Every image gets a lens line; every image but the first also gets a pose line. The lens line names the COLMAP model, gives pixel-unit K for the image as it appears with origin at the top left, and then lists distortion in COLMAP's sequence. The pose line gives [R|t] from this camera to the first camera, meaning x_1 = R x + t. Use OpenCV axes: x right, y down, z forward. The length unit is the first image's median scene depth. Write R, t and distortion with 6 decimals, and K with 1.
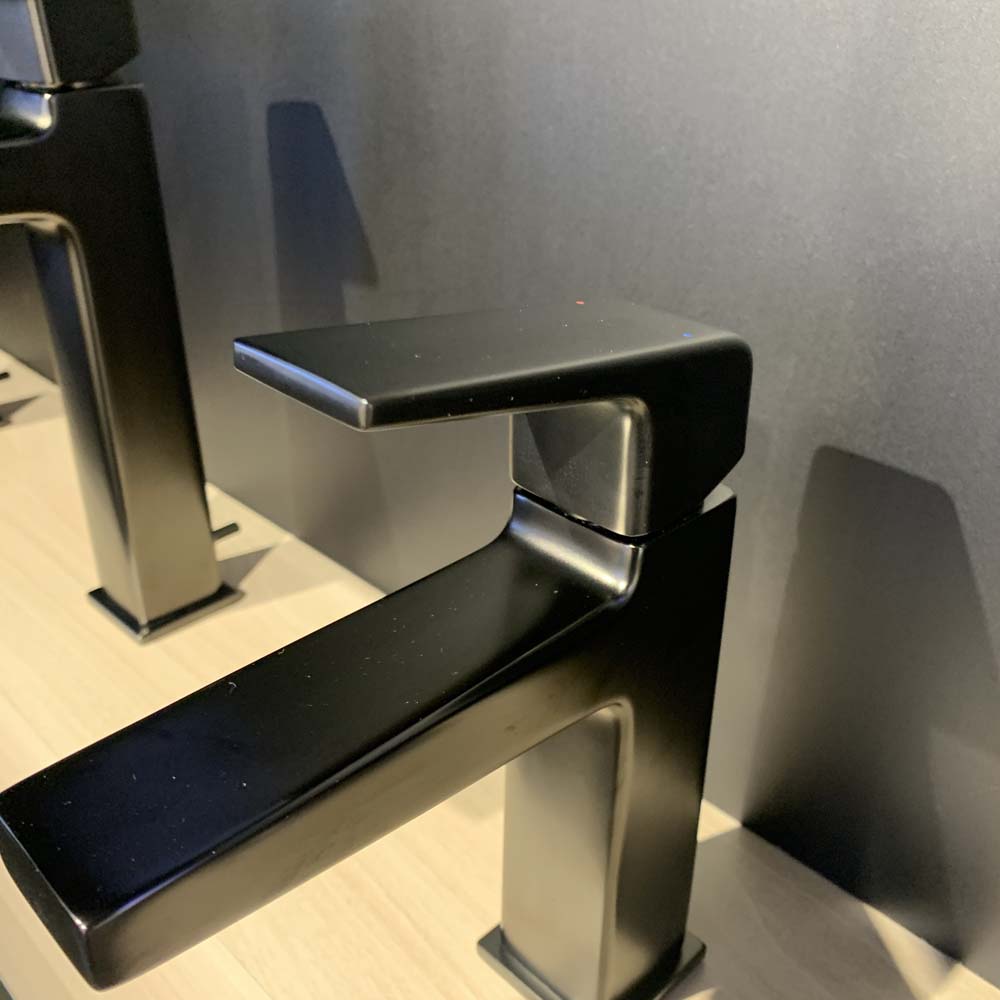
lens RADIAL K [[1043.6, 0, 500.0], [0, 1043.6, 500.0], [0, 0, 1]] dist [0.095222, -0.294800]
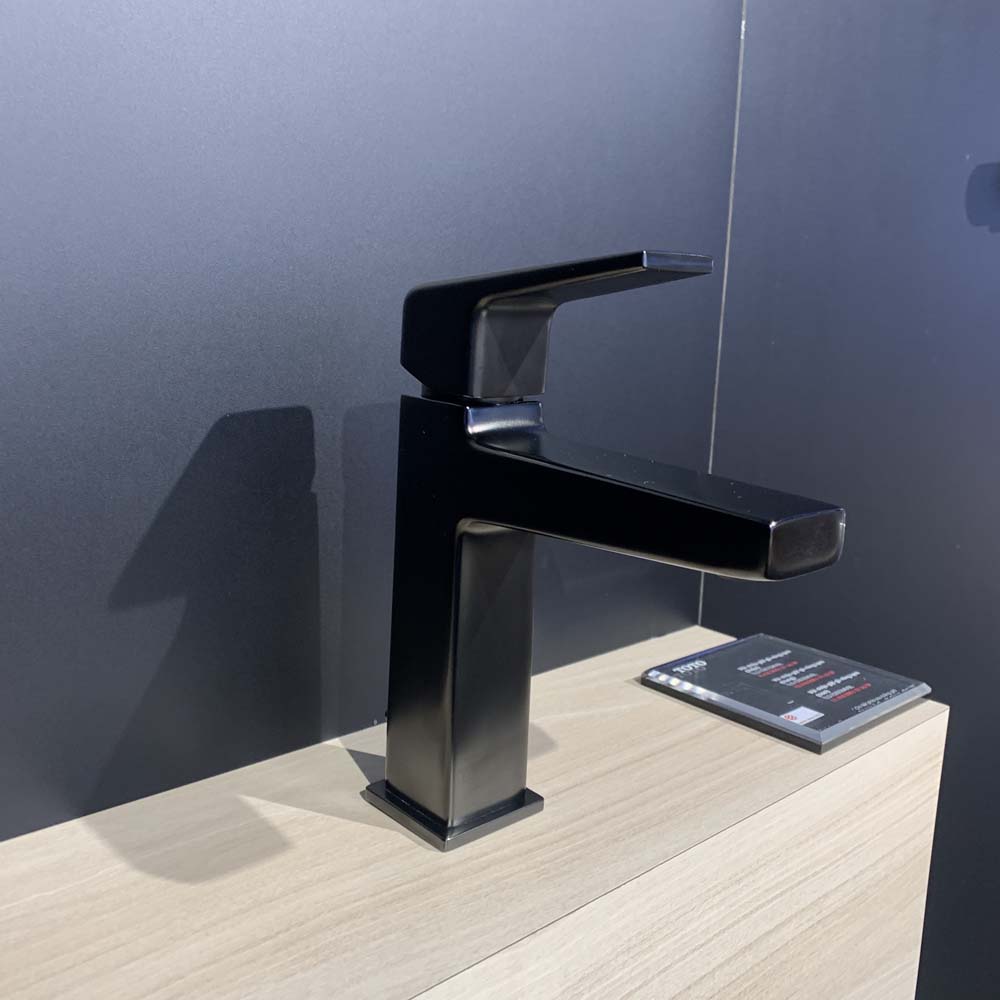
lens RADIAL K [[1051.0, 0, 500.5], [0, 1051.0, 449.1], [0, 0, 1]] dist [0.003668, -0.017351]
pose [[0.020373, -0.157097, 0.987373, -1.105396], [0.462092, 0.877246, 0.130040, -0.074212], [-0.886598, 0.453608, 0.090465, 0.663610]]
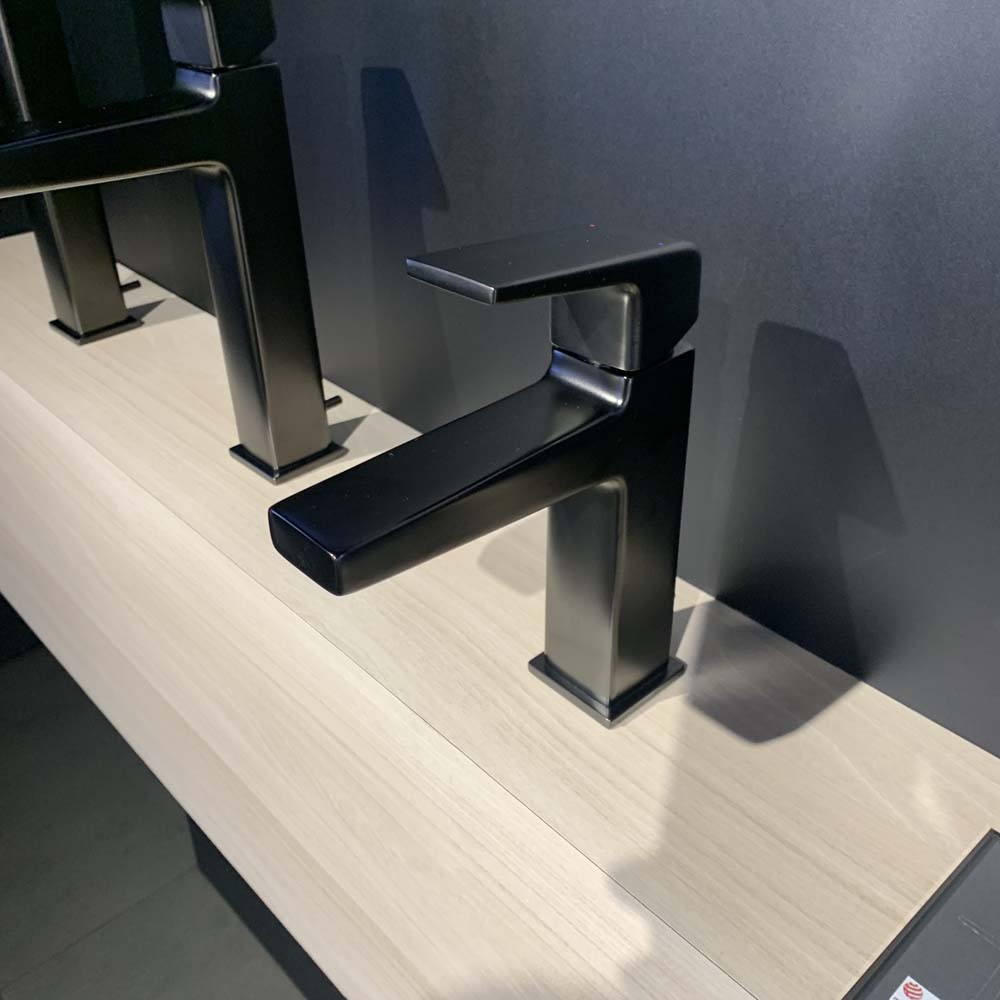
lens RADIAL K [[1043.6, 0, 500.0], [0, 1043.6, 500.0], [0, 0, 1]] dist [0.095222, -0.294800]
pose [[0.999281, -0.006053, -0.037425, -0.006370], [0.009027, 0.996770, 0.079802, 0.074813], [0.036821, -0.080082, 0.996108, -0.463059]]
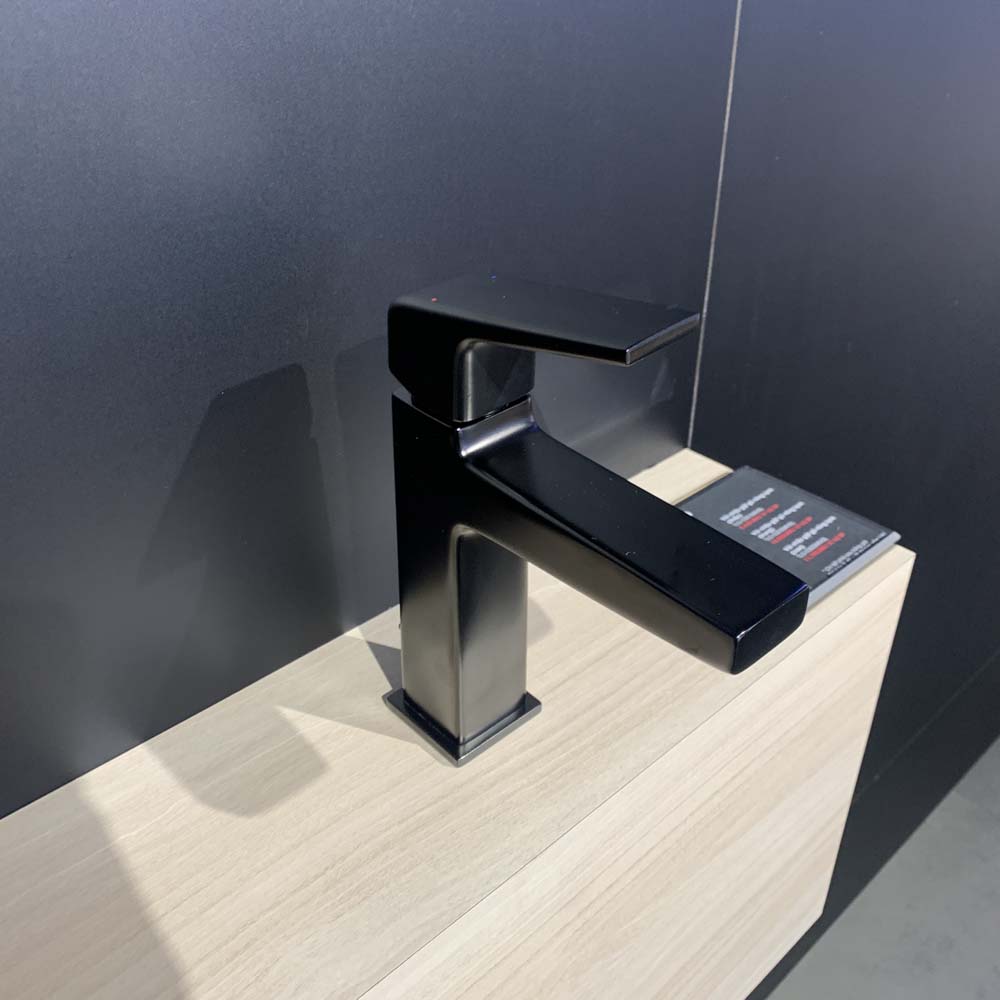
lens RADIAL K [[1043.6, 0, 500.0], [0, 1043.6, 500.0], [0, 0, 1]] dist [0.095222, -0.294800]
pose [[0.009424, -0.531543, 0.846979, -1.001733], [0.494028, 0.738899, 0.458218, -0.421812], [-0.869395, 0.414113, 0.269561, 0.462746]]
